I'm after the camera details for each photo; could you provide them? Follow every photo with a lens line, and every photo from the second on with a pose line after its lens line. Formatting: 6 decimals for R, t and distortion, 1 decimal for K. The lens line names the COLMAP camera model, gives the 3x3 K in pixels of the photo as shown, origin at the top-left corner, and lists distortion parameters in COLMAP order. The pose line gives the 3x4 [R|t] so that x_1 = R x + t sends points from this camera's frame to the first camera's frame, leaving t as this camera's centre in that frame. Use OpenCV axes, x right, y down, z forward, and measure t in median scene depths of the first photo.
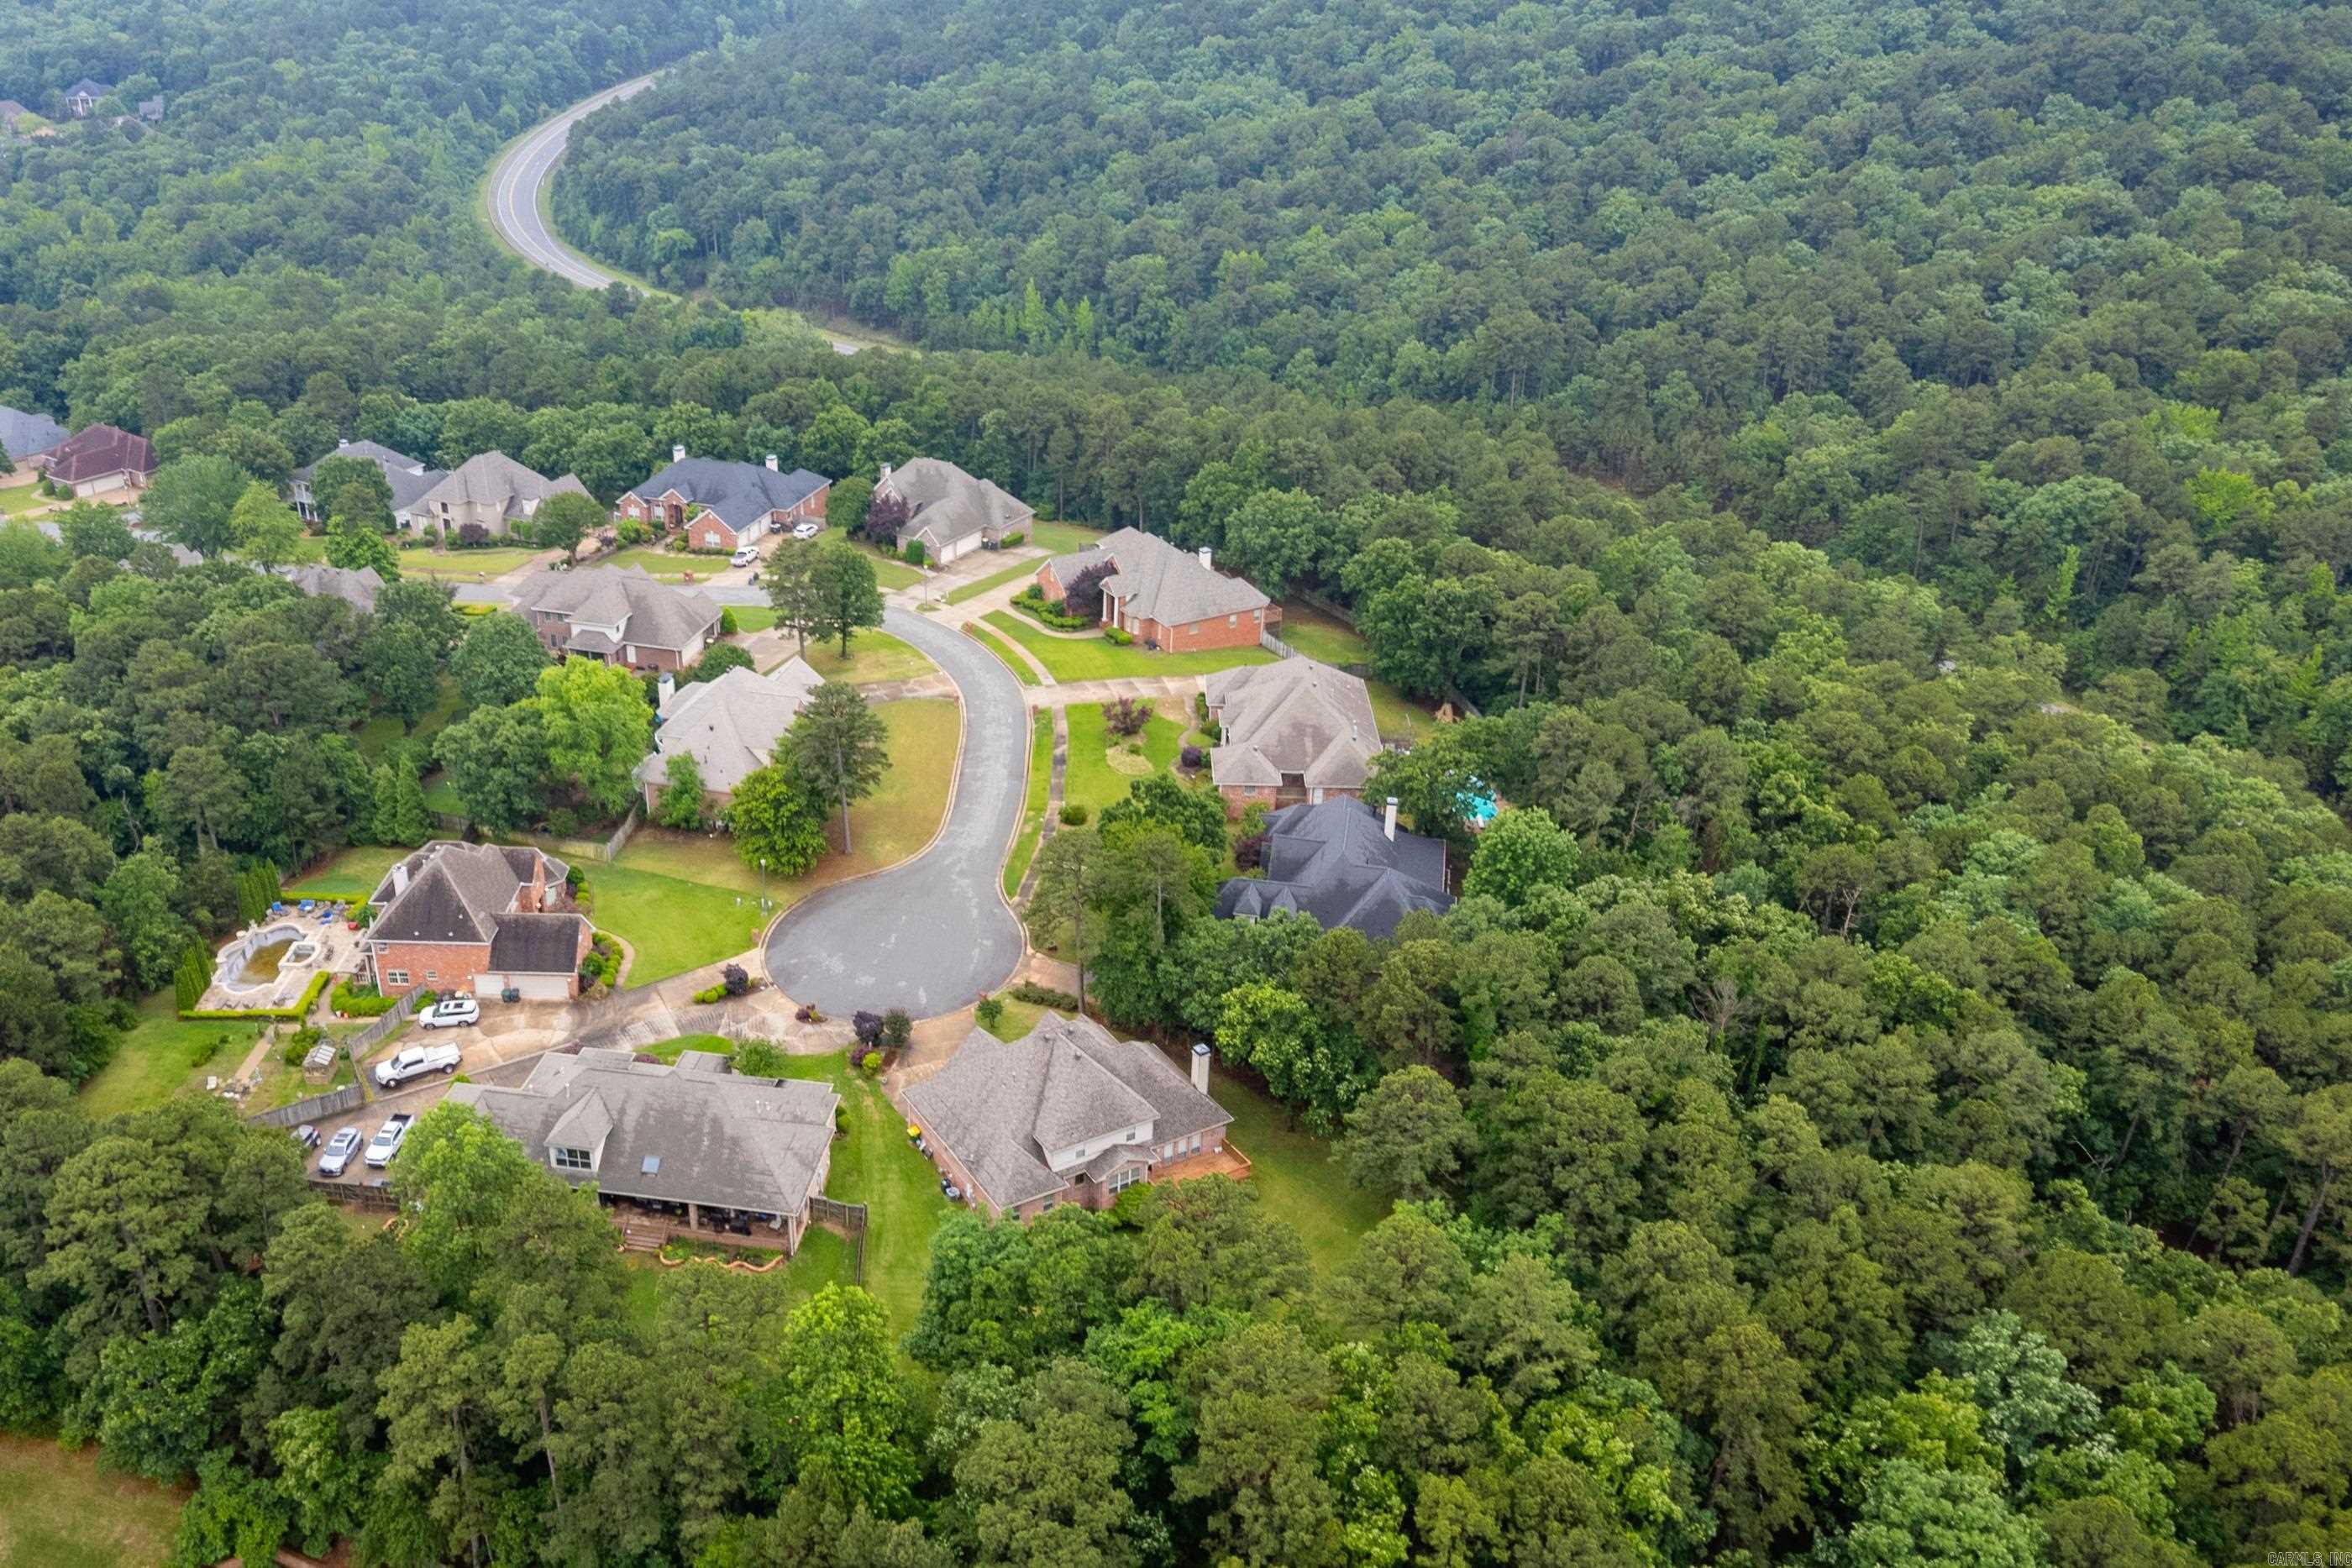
lens RADIAL K [[1953.3, 0, 1174.4], [0, 1953.3, 584.4], [0, 0, 1]] dist [-0.014269, 0.014069]
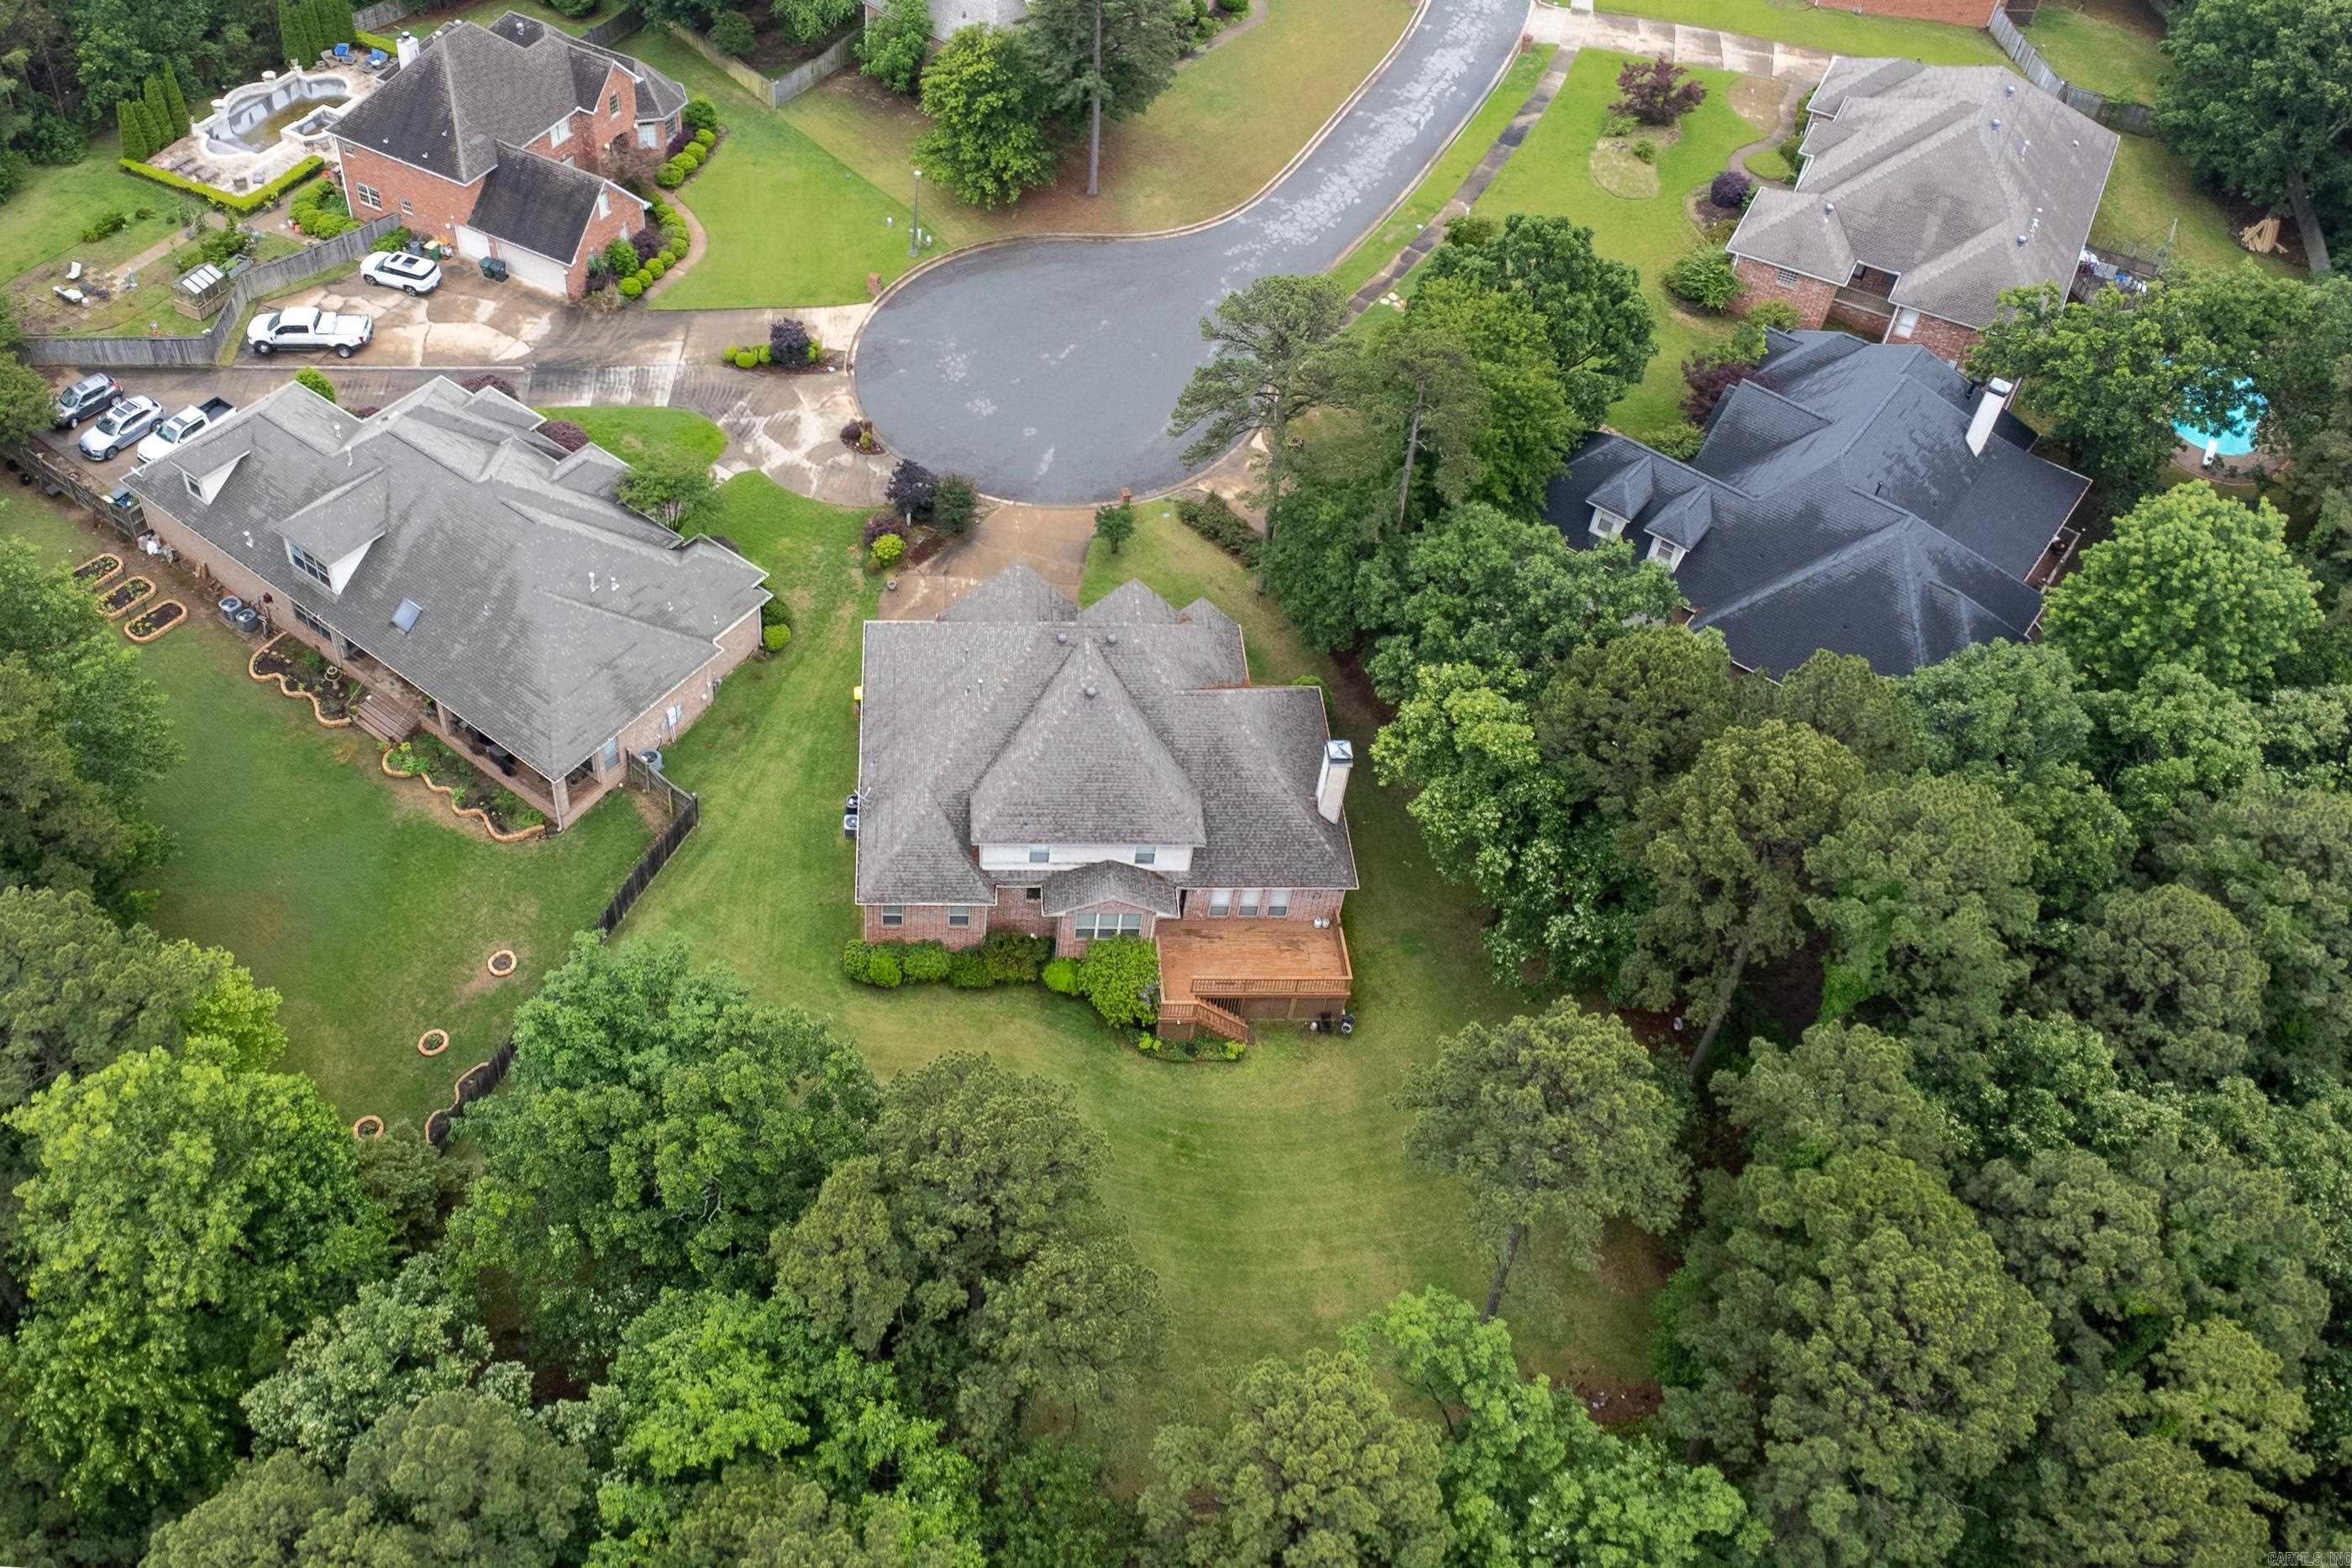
lens RADIAL K [[1953.3, 0, 1174.4], [0, 1953.3, 584.4], [0, 0, 1]] dist [-0.014269, 0.014069]
pose [[0.873215, 0.346138, -0.343052, 0.131935], [-0.200512, 0.896774, 0.394451, -0.003222], [0.444175, -0.275655, 0.852481, 0.503449]]
